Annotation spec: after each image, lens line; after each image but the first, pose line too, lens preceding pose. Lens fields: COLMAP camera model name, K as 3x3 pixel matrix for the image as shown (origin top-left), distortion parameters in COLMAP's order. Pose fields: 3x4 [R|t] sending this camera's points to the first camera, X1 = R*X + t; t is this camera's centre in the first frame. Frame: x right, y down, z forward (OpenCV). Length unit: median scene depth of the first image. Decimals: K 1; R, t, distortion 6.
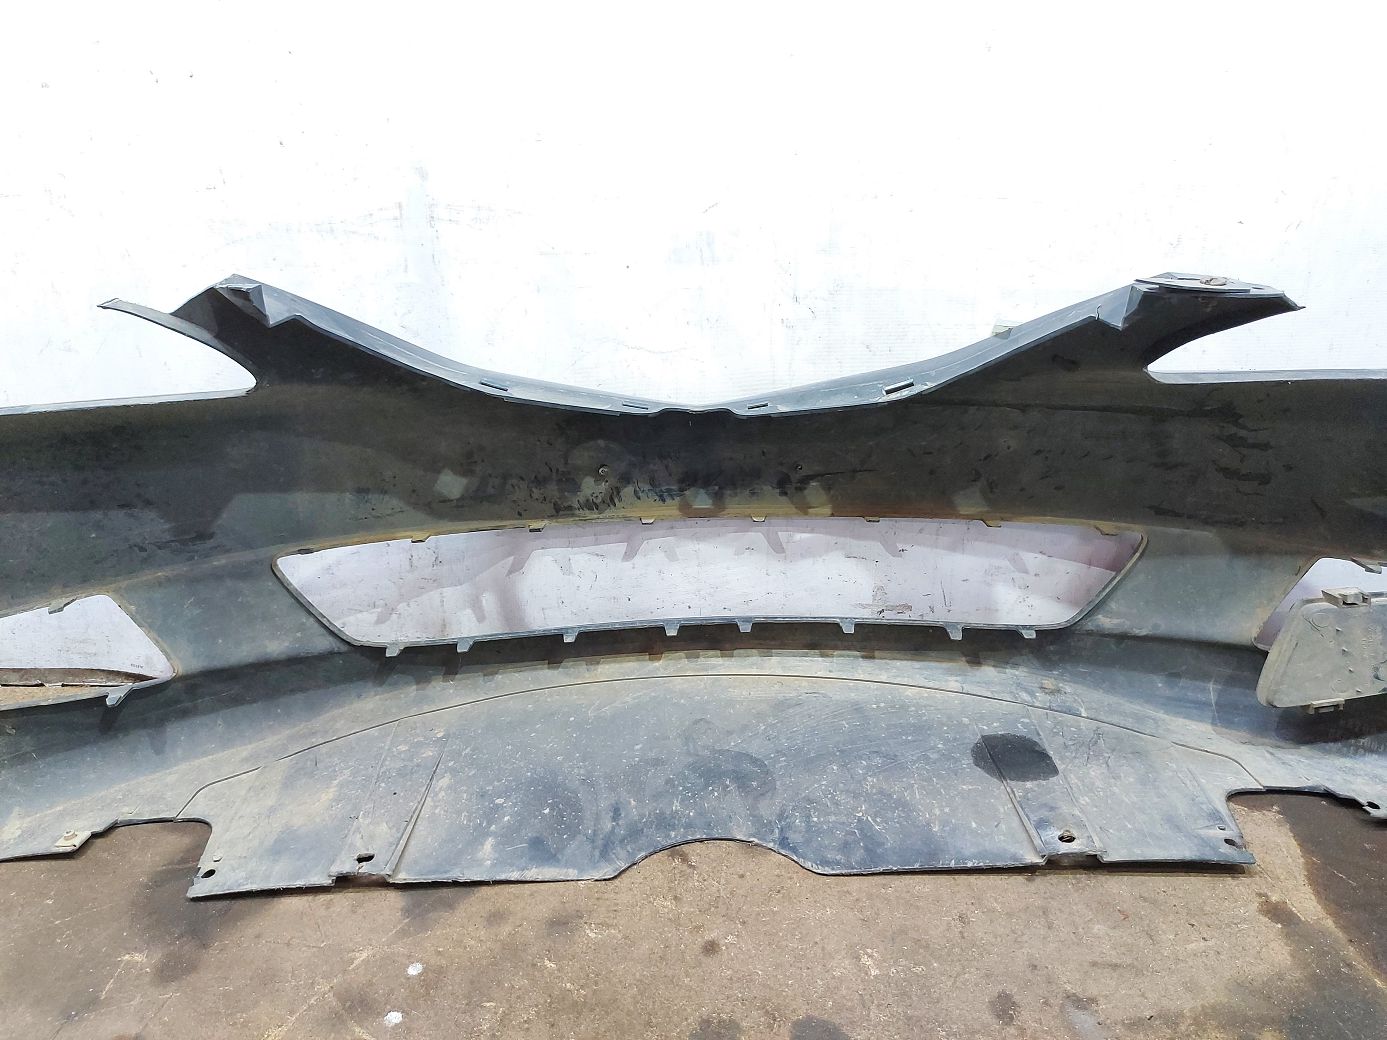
lens RADIAL K [[1047.7, 0, 657.6], [0, 1047.7, 520.7], [0, 0, 1]] dist [0.018450, -0.037079]
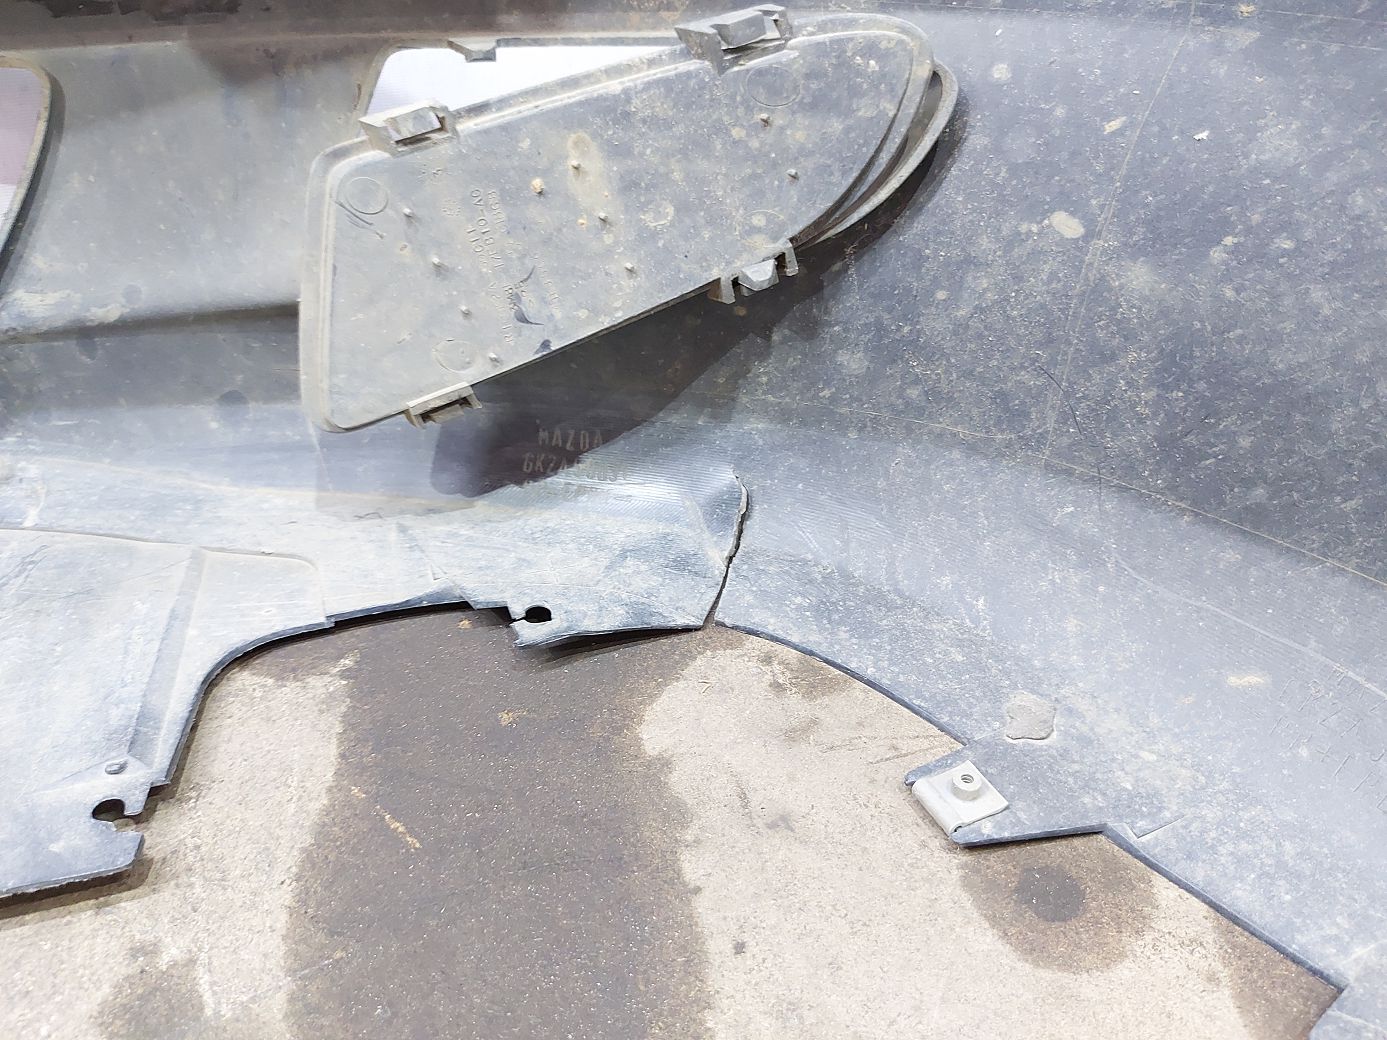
lens RADIAL K [[1047.7, 0, 688.4], [0, 1047.7, 531.7], [0, 0, 1]] dist [0.018450, -0.037079]
pose [[0.943473, -0.206248, 0.259463, 0.579728], [0.149608, 0.963524, 0.221896, 0.138649], [-0.295764, -0.170535, 0.939916, 0.527576]]
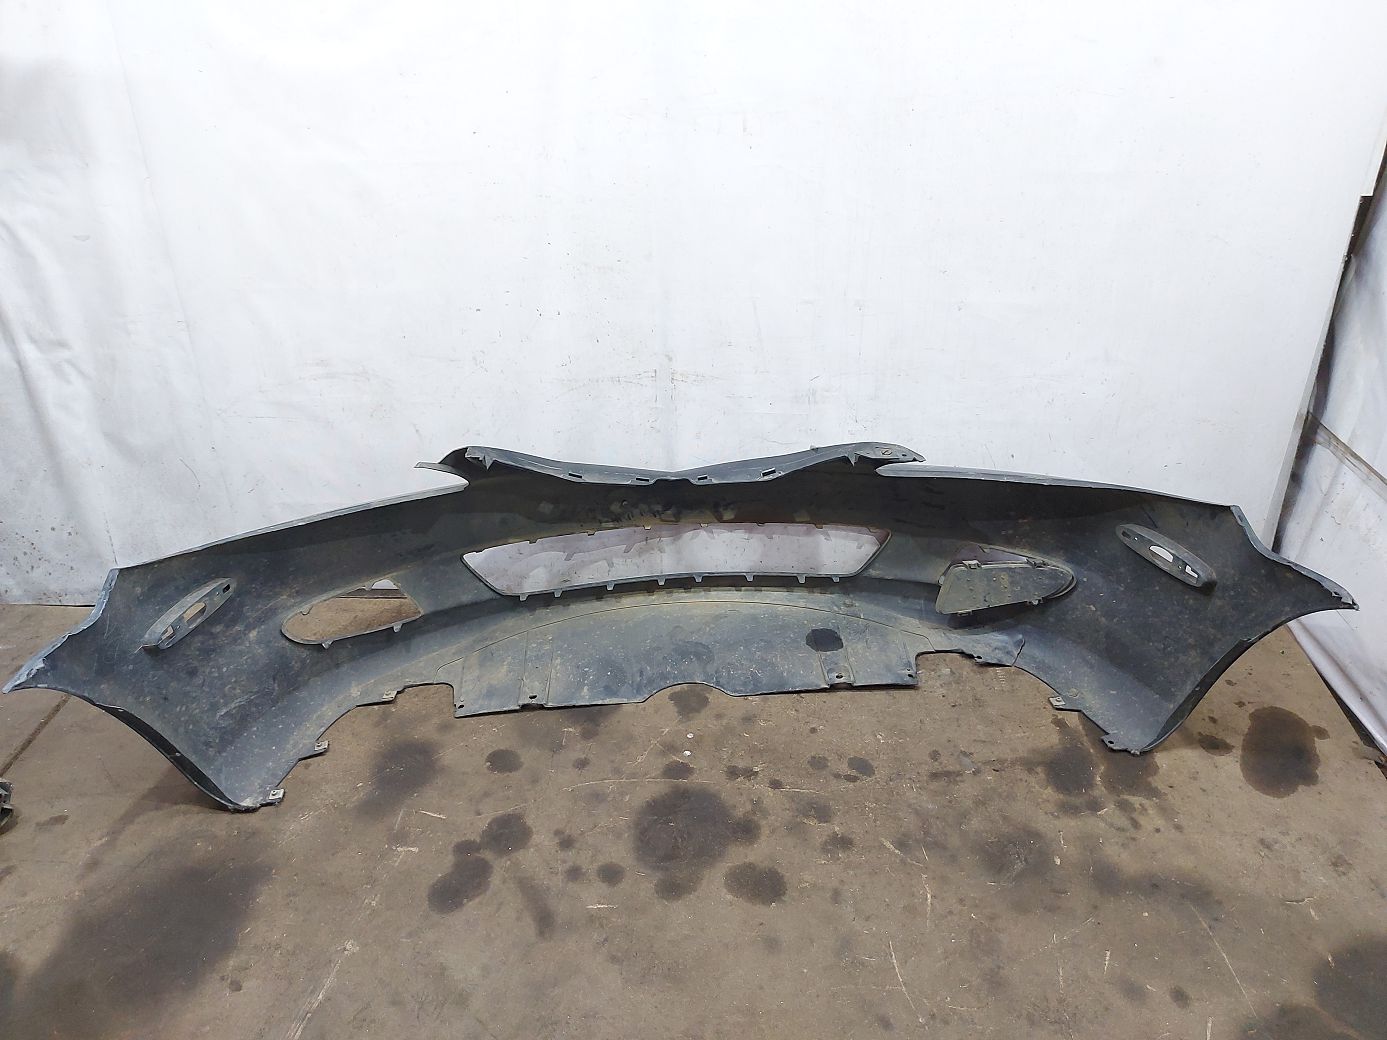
lens RADIAL K [[1047.7, 0, 644.2], [0, 1047.7, 508.6], [0, 0, 1]] dist [0.018450, -0.037079]
pose [[0.998721, -0.032783, 0.038505, -0.100628], [0.027280, 0.990384, 0.135629, -0.335701], [-0.042581, -0.134405, 0.990011, -1.050320]]
